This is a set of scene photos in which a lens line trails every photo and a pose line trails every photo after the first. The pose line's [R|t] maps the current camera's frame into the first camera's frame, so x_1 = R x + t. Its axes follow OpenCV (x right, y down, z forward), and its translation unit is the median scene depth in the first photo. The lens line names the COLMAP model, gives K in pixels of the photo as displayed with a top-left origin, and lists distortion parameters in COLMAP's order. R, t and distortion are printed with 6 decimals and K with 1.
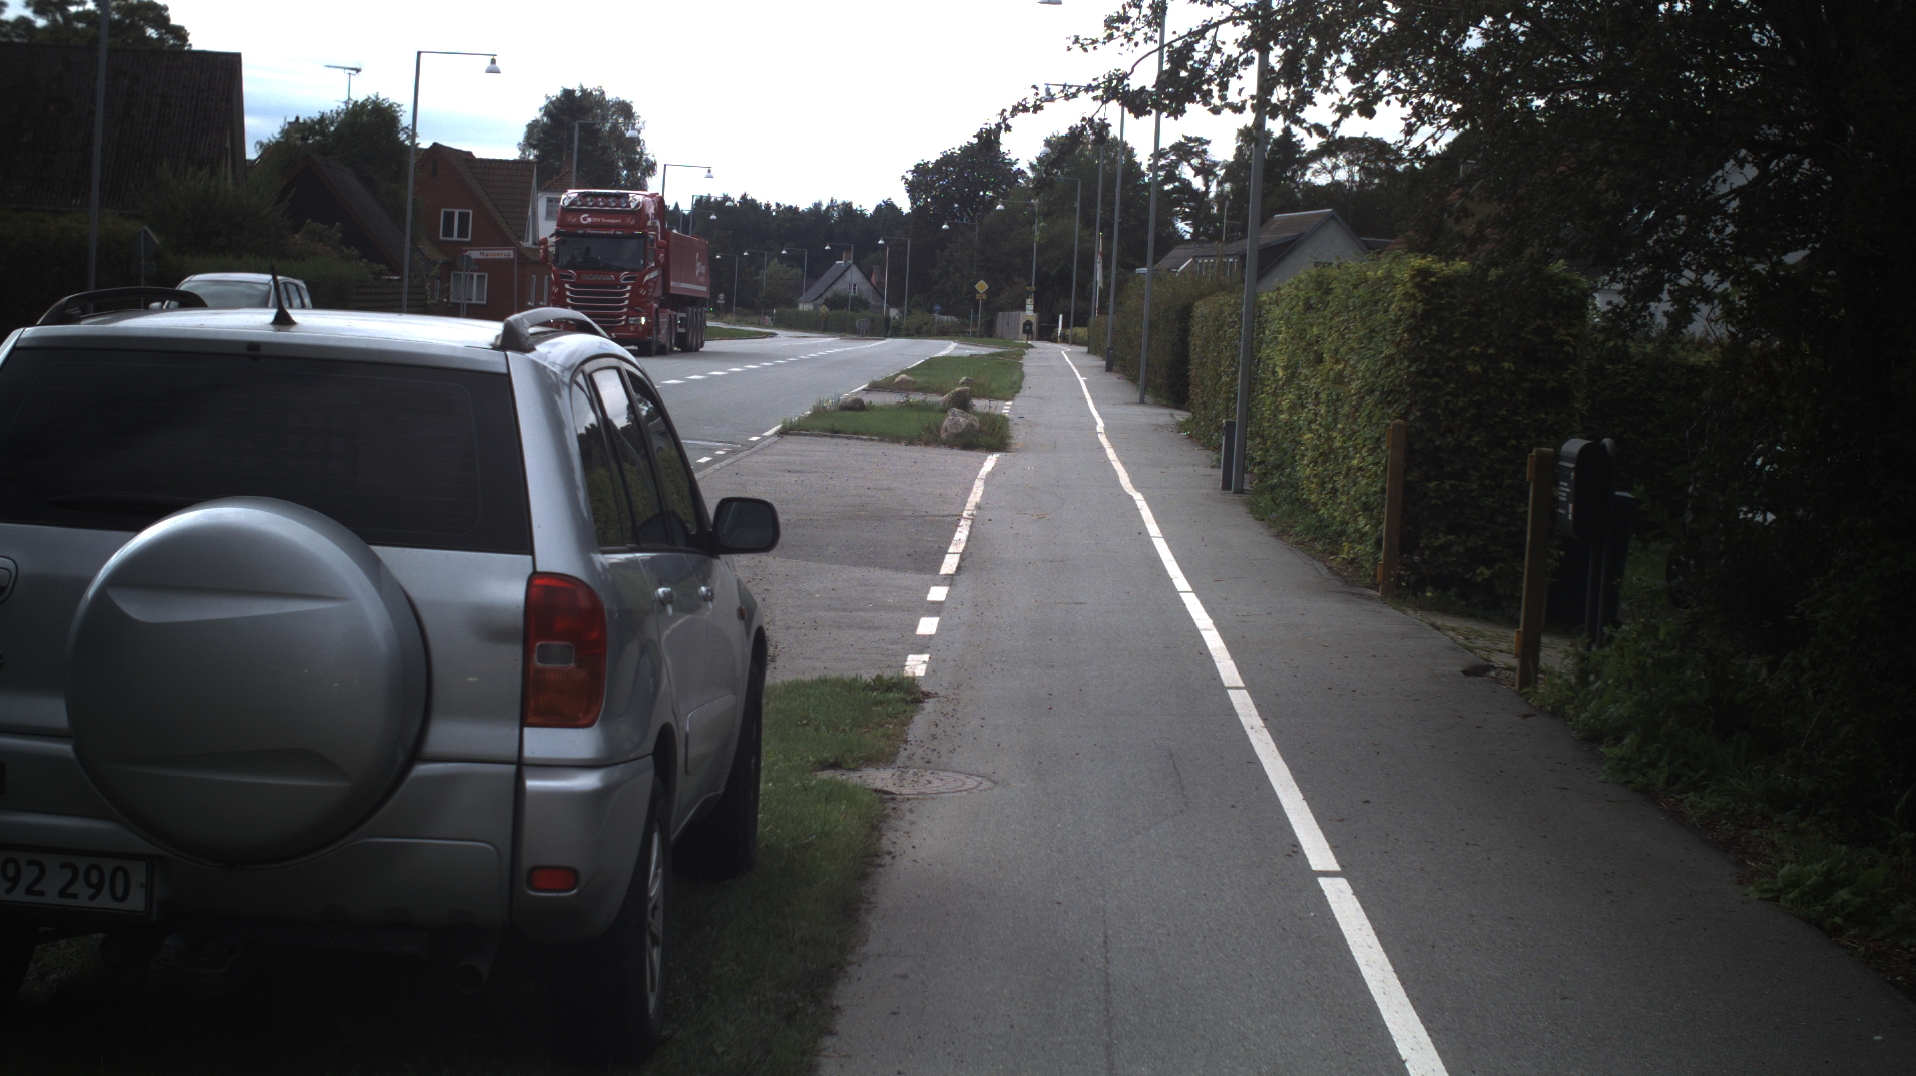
lens RADIAL K [[3844.8, 0, 955.6], [0, 3844.8, 523.9], [0, 0, 1]] dist [-0.242746, 0.000000]
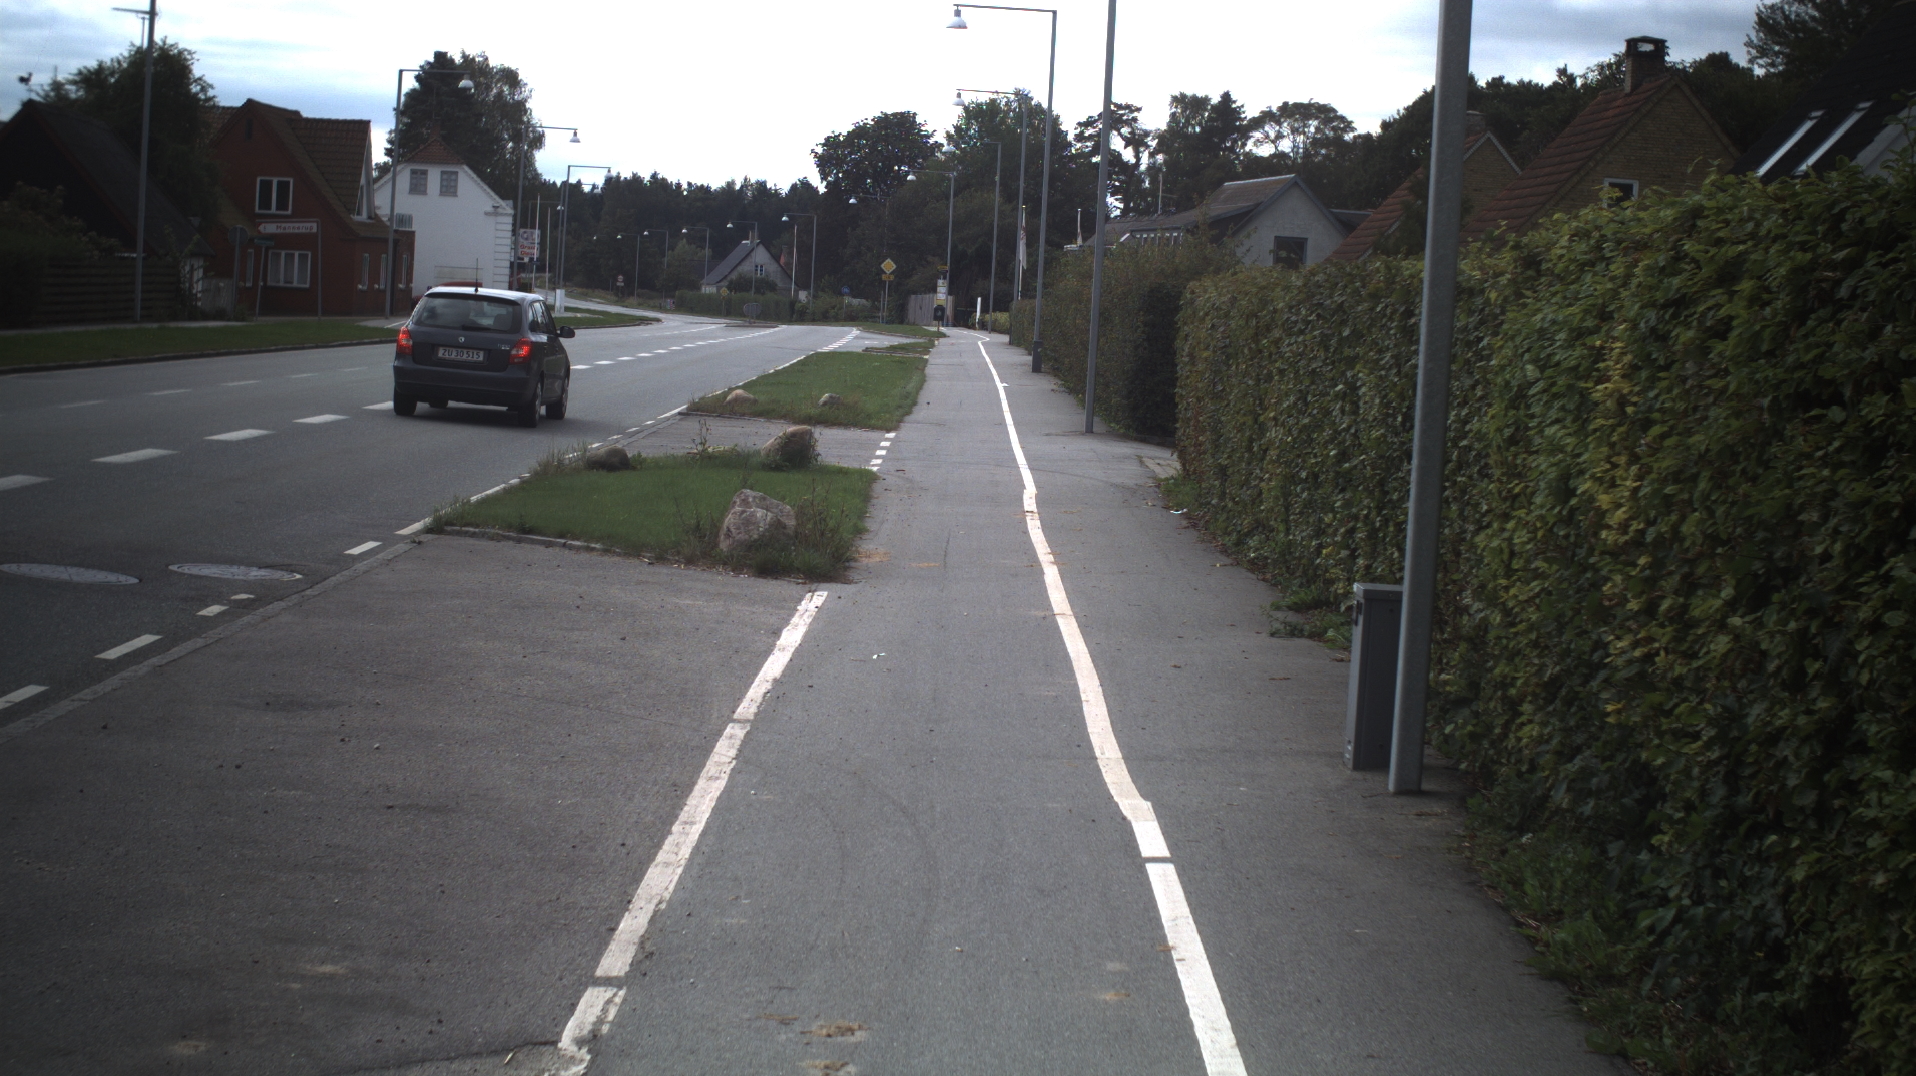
lens RADIAL K [[3844.8, 0, 953.7], [0, 3844.8, 544.4], [0, 0, 1]] dist [-0.242746, 0.000000]
pose [[0.999803, -0.002799, 0.019673, 0.017250], [0.002601, 0.999946, 0.010100, -0.028144], [-0.019700, -0.010047, 0.999755, 0.491266]]
